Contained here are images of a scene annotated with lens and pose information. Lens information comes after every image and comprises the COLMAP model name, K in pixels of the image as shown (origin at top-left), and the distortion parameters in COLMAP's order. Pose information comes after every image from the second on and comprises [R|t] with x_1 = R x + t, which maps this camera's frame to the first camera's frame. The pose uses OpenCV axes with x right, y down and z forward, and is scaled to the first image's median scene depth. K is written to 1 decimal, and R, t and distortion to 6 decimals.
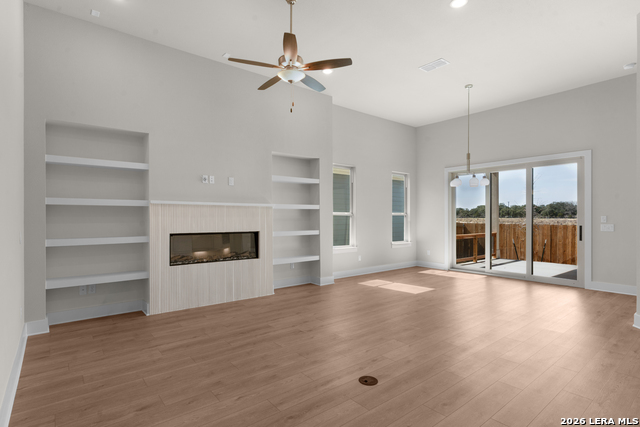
lens RADIAL K [[322.7, 0, 318.5], [0, 322.7, 217.0], [0, 0, 1]] dist [0.005792, 0.000728]
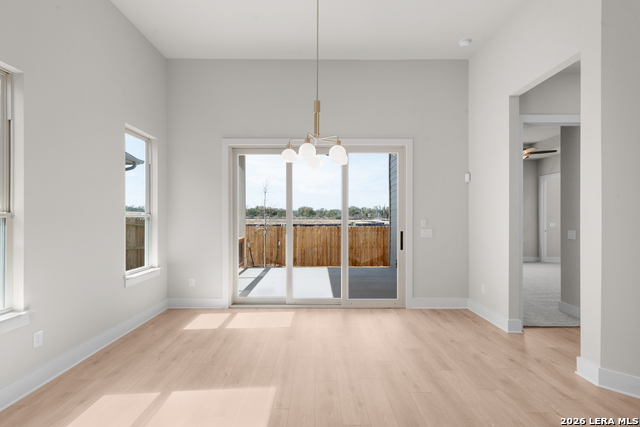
lens RADIAL K [[311.9, 0, 315.4], [0, 311.9, 218.6], [0, 0, 1]] dist [0.000742, -0.001625]
pose [[0.629769, -0.000729, 0.776782, 0.054885], [-0.000392, 0.999999, 0.001257, -0.004504], [-0.776783, -0.001096, 0.629768, 0.558013]]
